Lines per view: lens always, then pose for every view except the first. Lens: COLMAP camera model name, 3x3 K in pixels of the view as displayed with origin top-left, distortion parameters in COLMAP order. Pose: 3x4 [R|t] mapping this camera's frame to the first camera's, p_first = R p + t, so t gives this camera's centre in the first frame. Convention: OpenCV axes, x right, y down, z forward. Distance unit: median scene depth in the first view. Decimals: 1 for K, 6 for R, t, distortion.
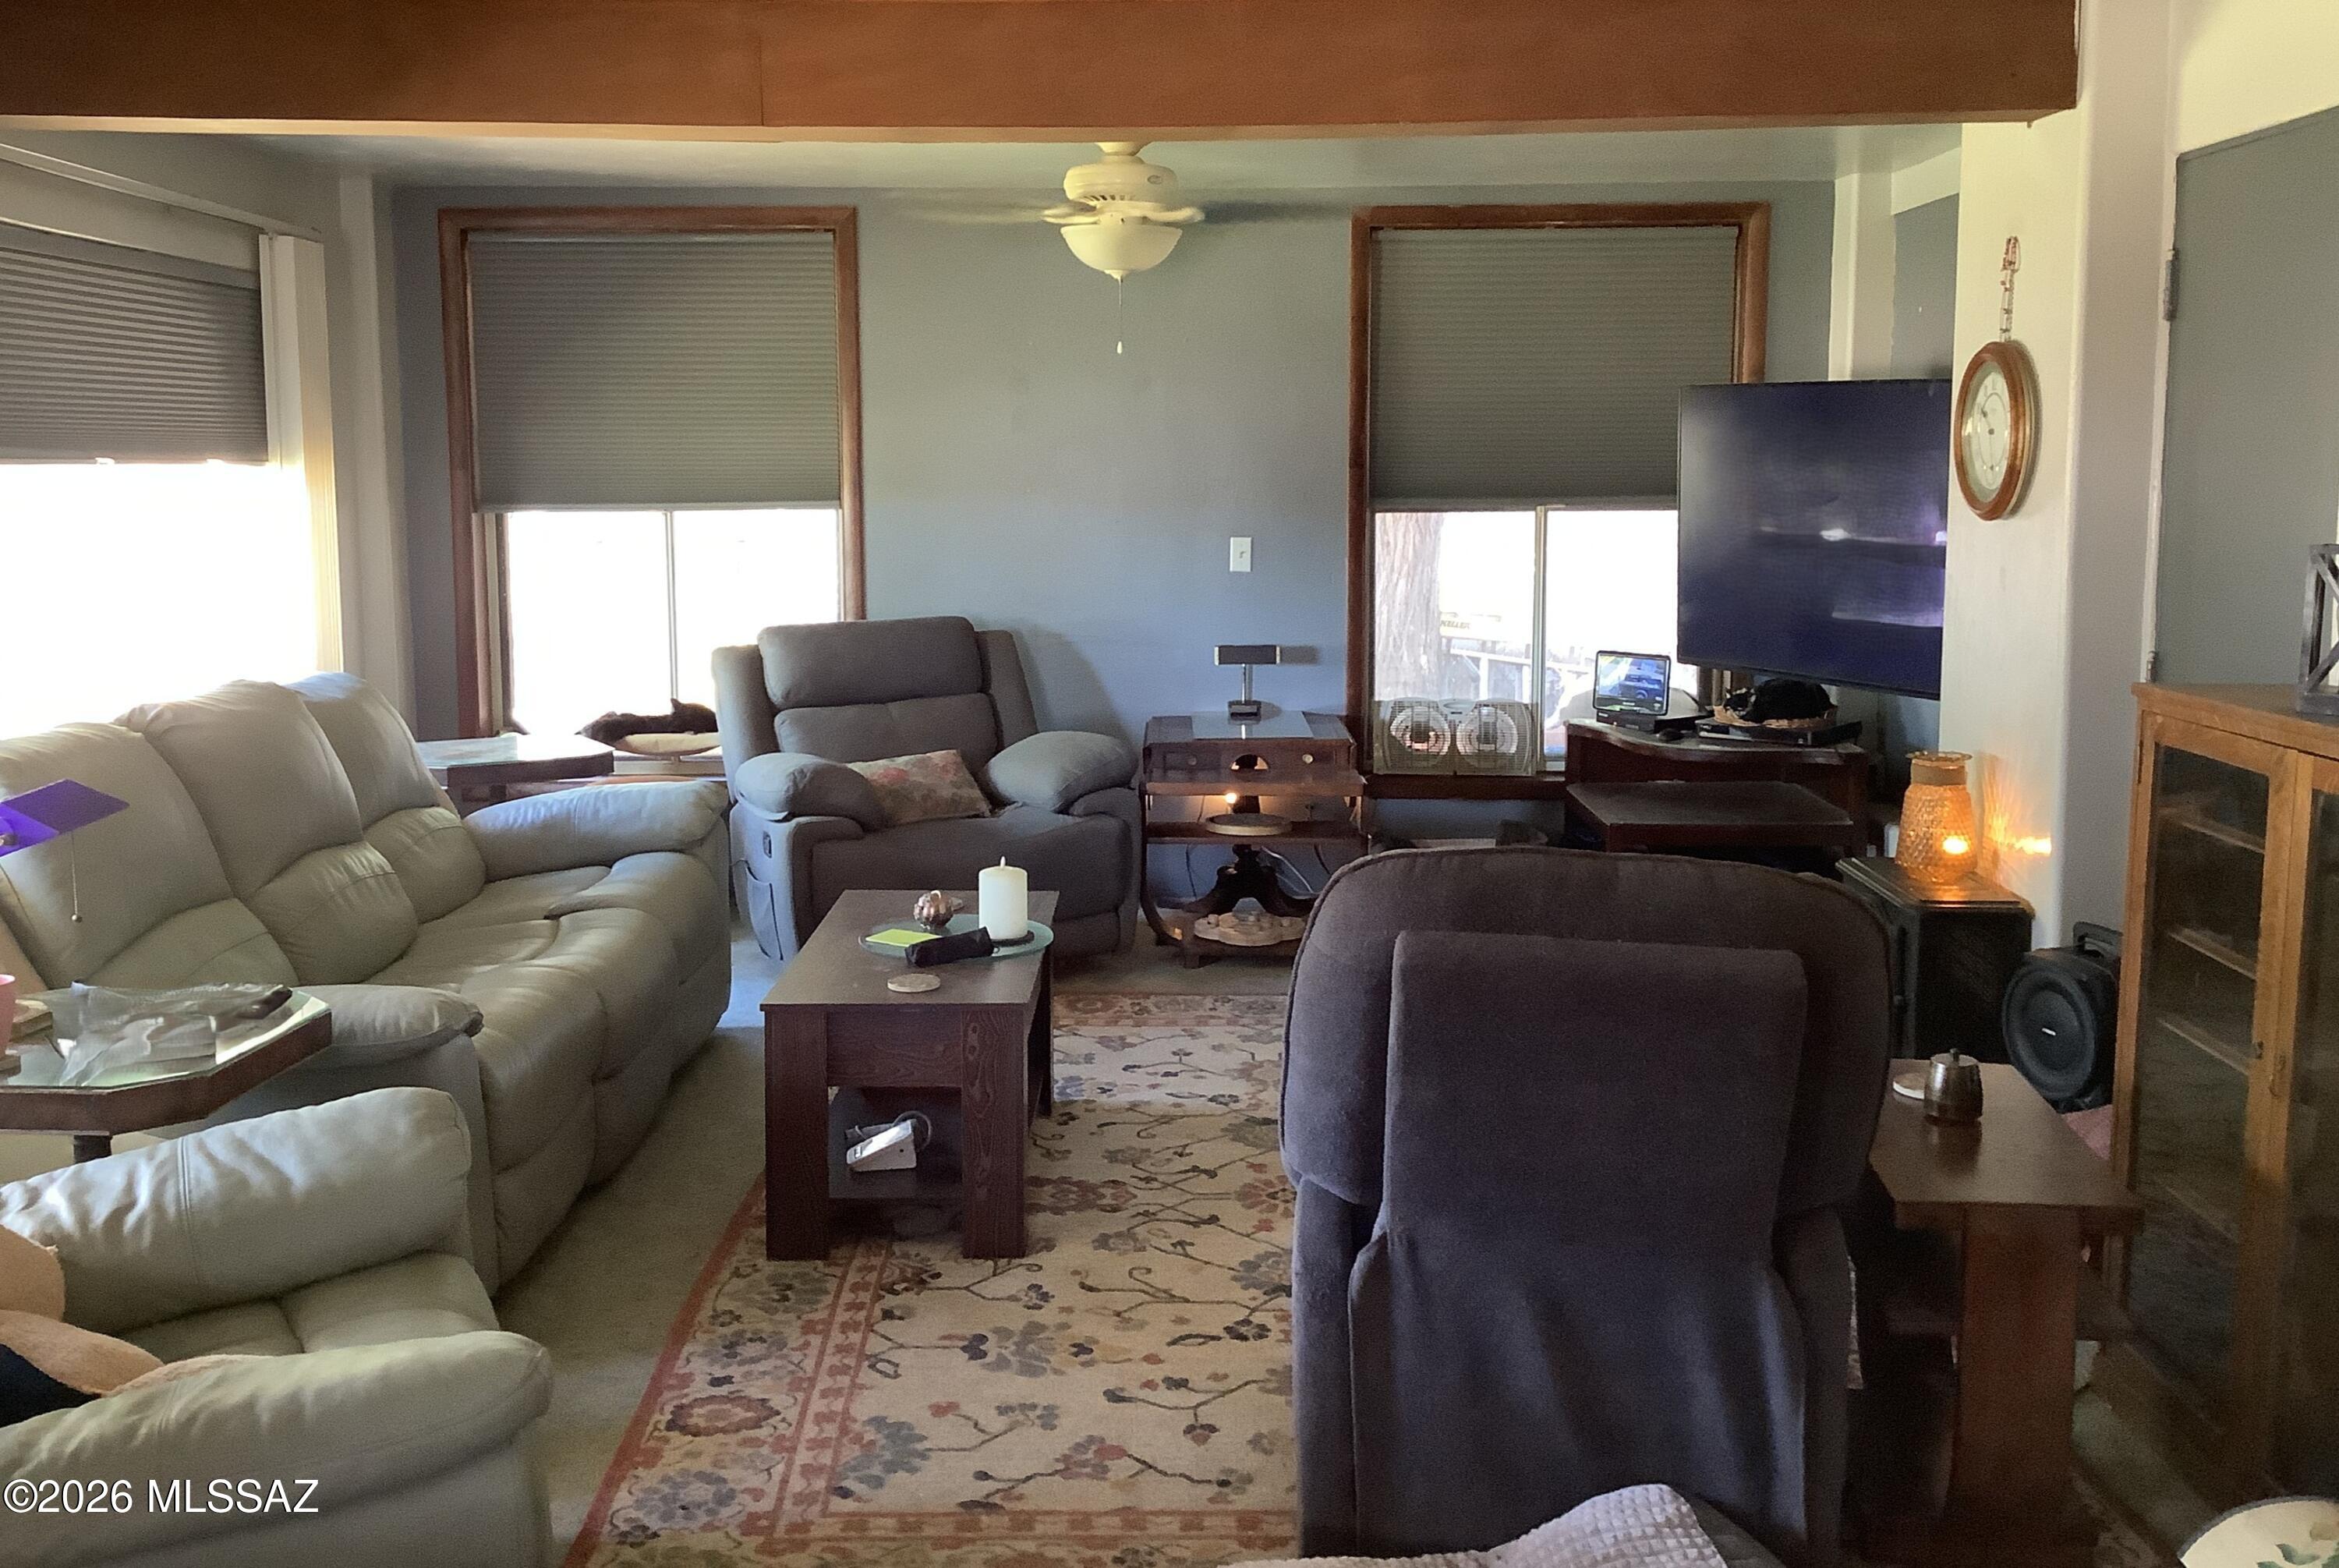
lens RADIAL K [[2169.8, 0, 1178.8], [0, 2169.8, 705.7], [0, 0, 1]] dist [0.059646, 0.000000]
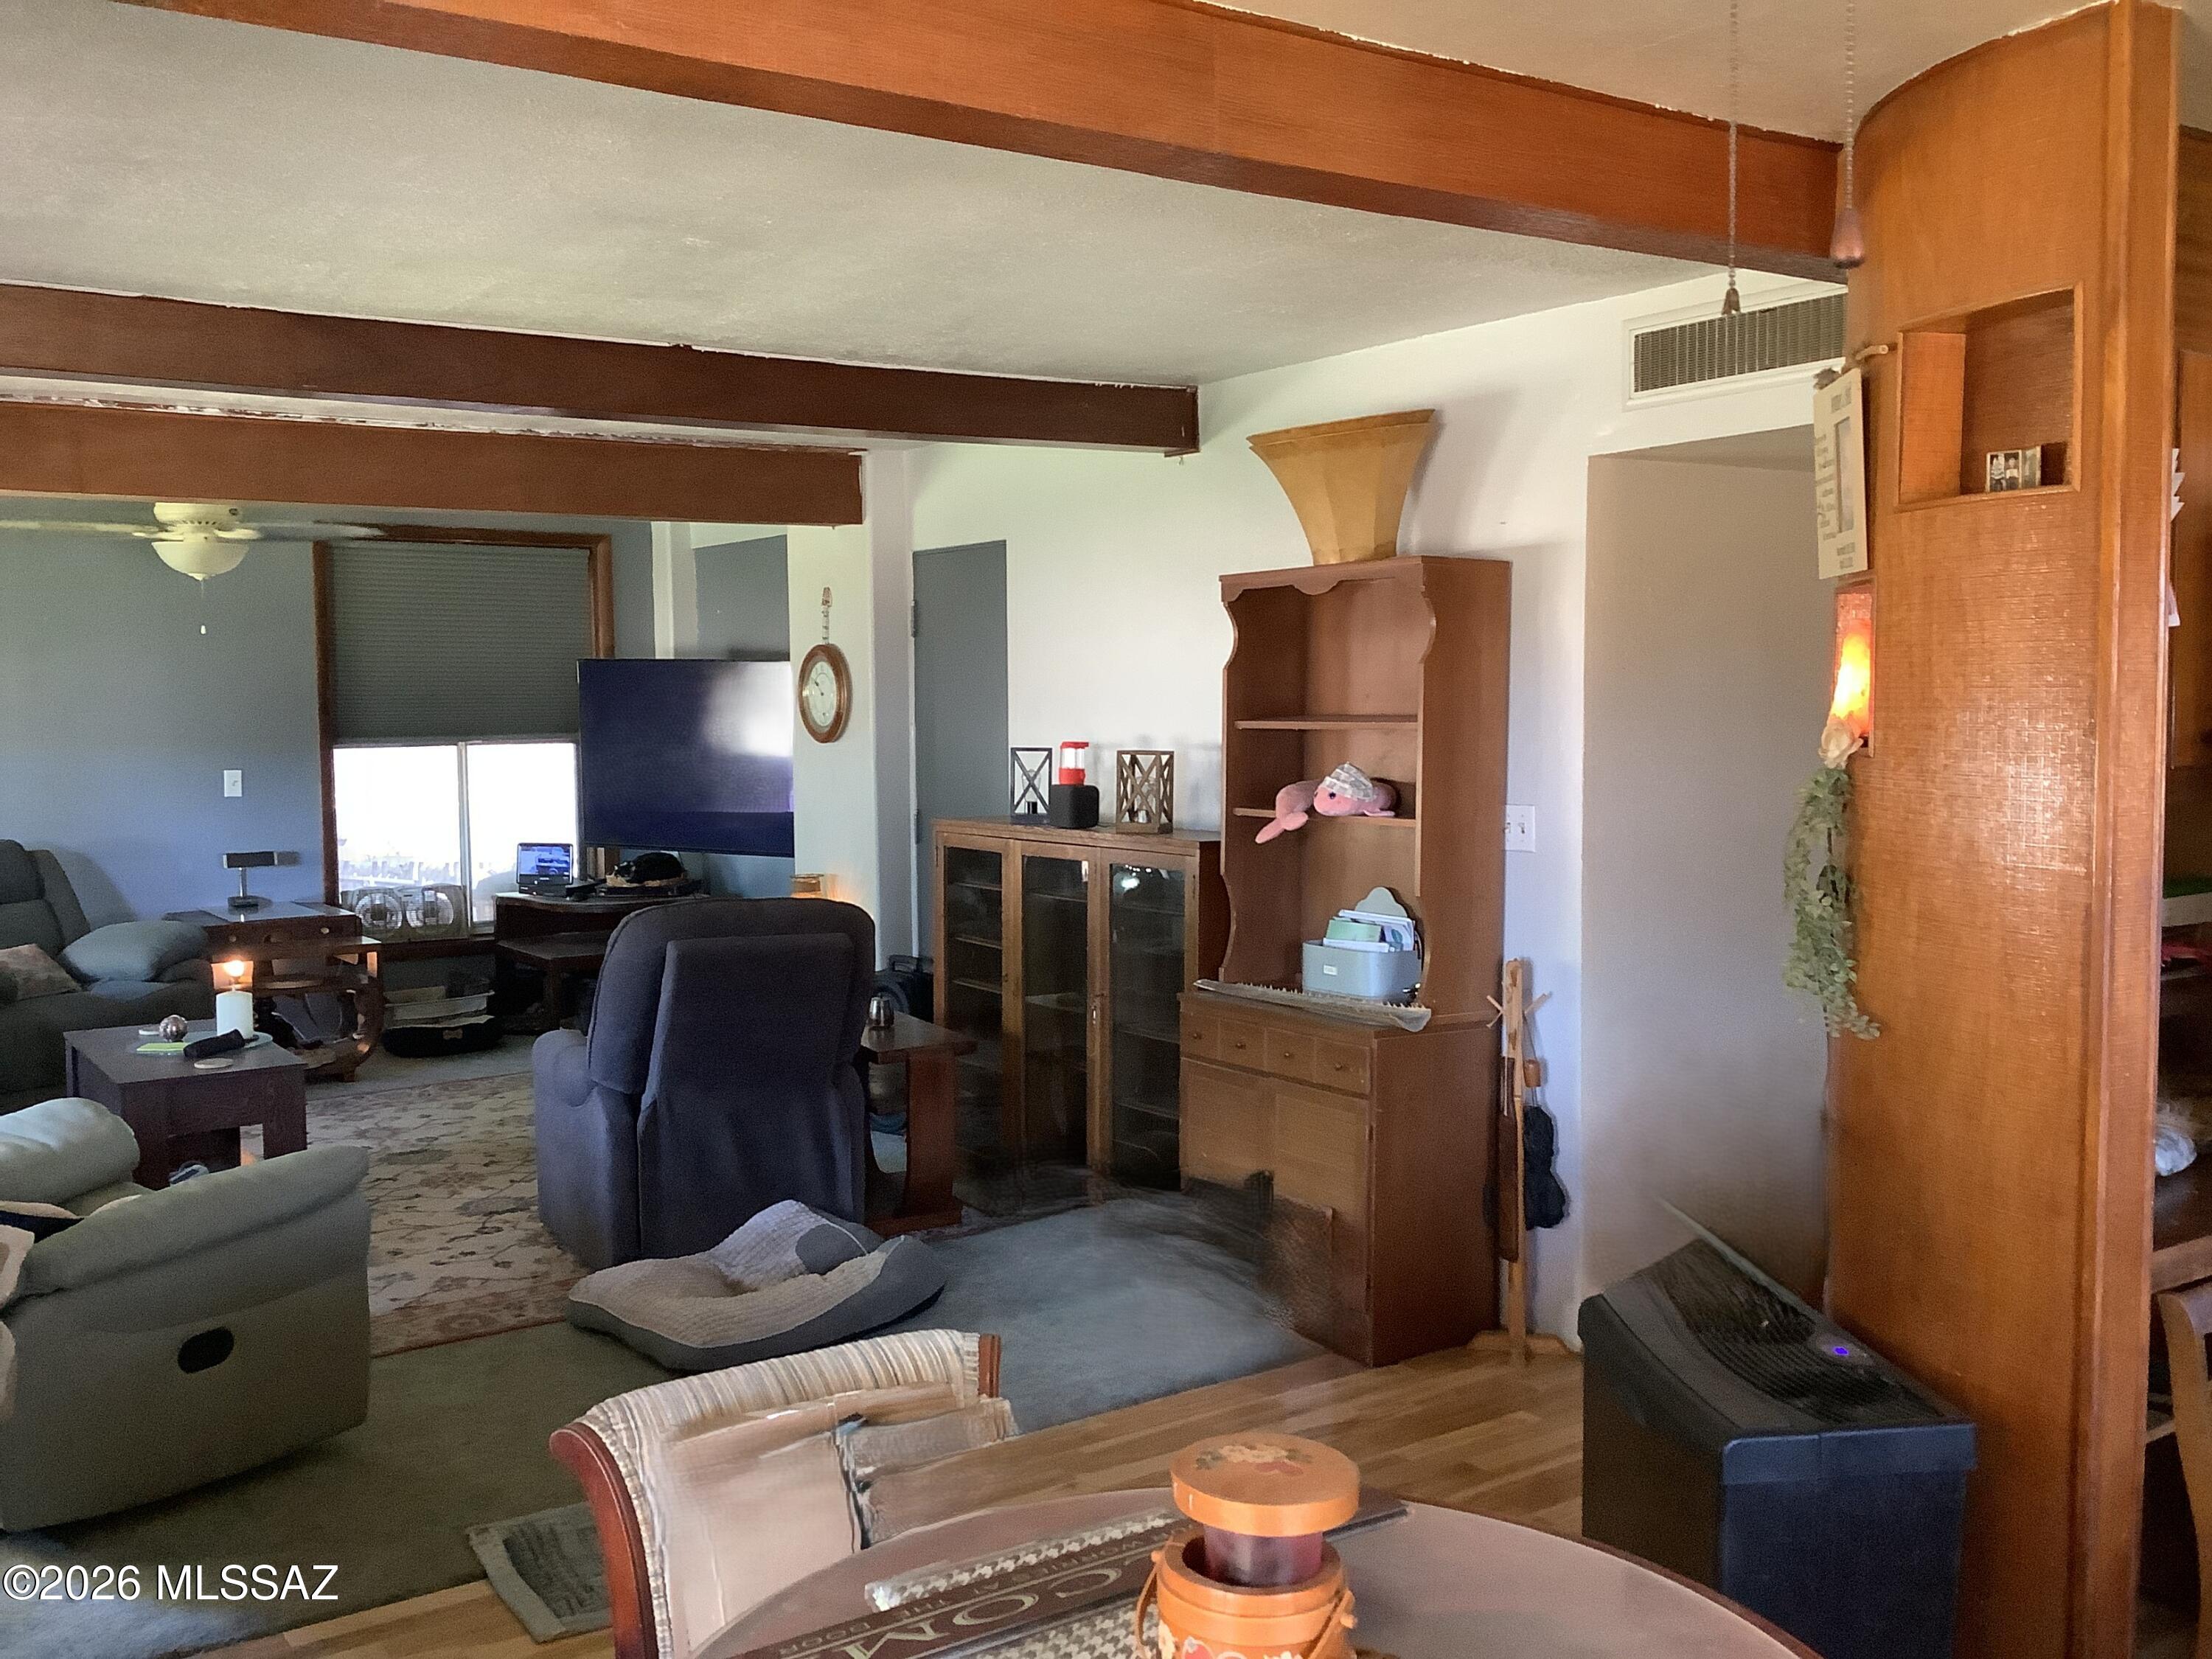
lens RADIAL K [[2051.0, 0, 1144.7], [0, 2051.0, 823.9], [0, 0, 1]] dist [0.036484, 0.000000]
pose [[0.815662, -0.045510, 0.576736, -0.273795], [0.075155, 0.996789, -0.027633, 0.033390], [-0.573626, 0.065884, 0.816463, -0.363967]]
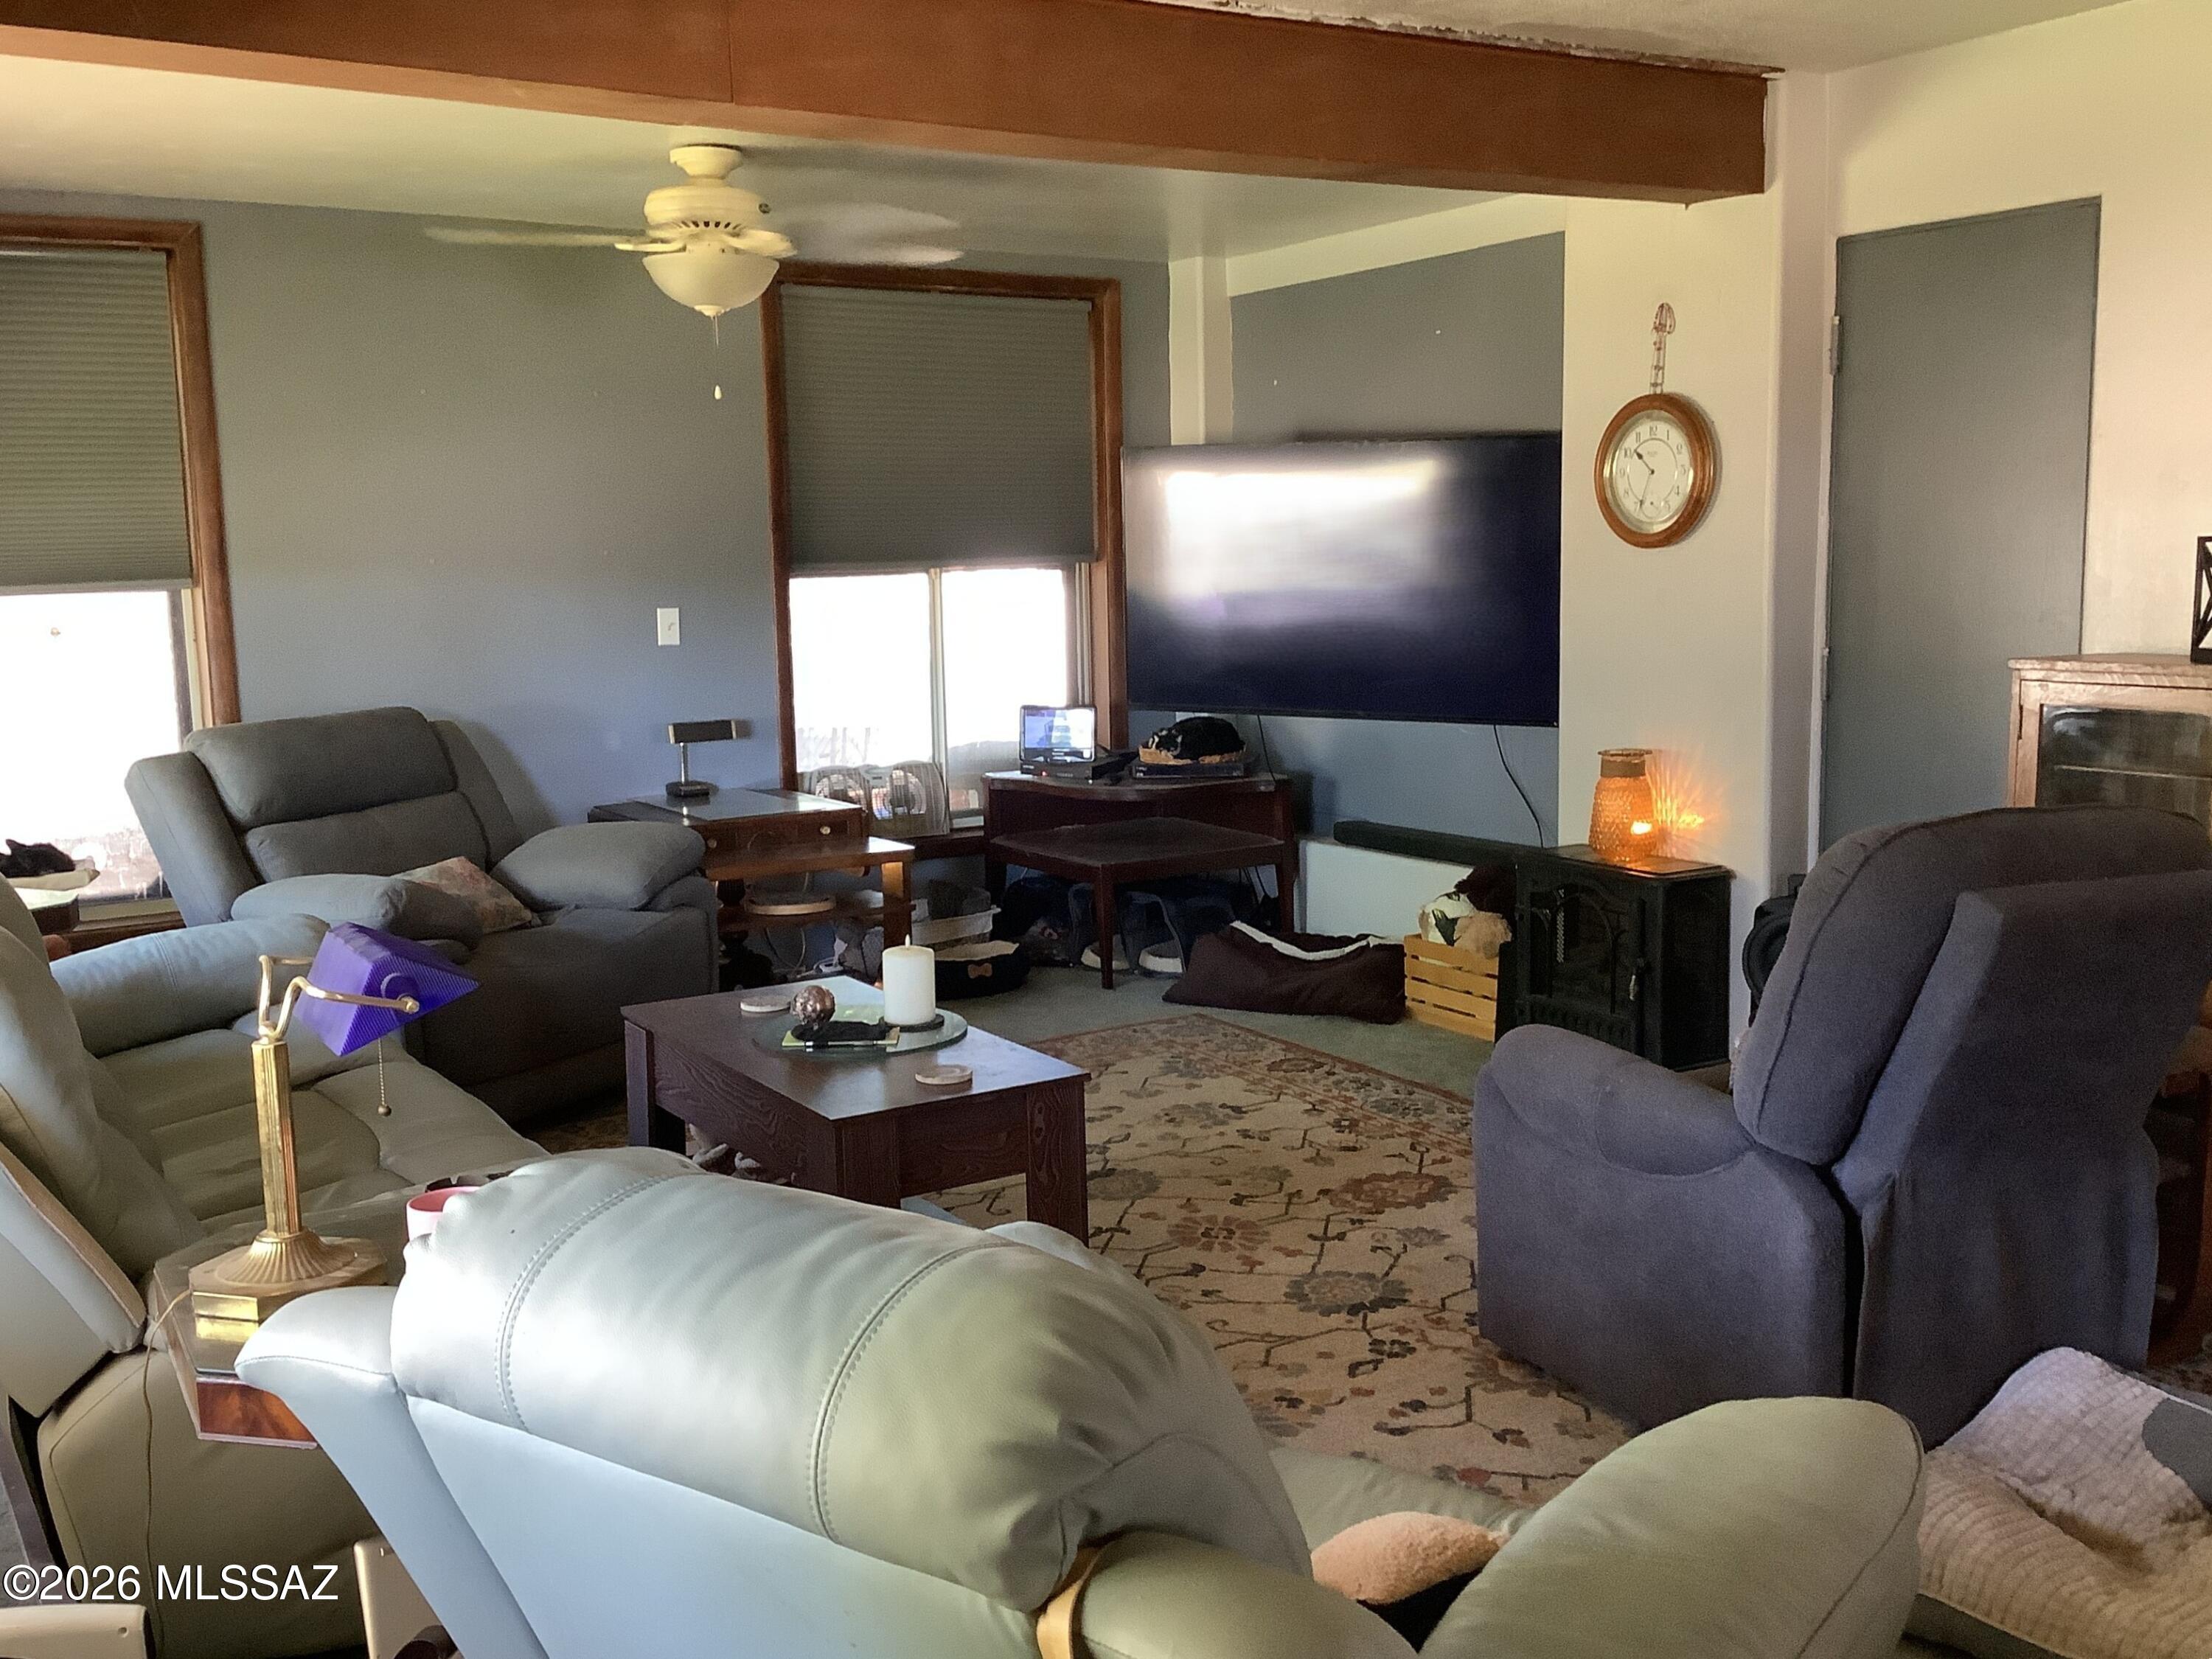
lens RADIAL K [[2120.2, 0, 1110.7], [0, 2120.2, 825.7], [0, 0, 1]] dist [0.084552, 0.000000]
pose [[0.843569, -0.090403, 0.529357, -0.348249], [0.083466, 0.995821, 0.037056, -0.002321], [-0.530495, 0.012924, 0.847589, 0.133209]]
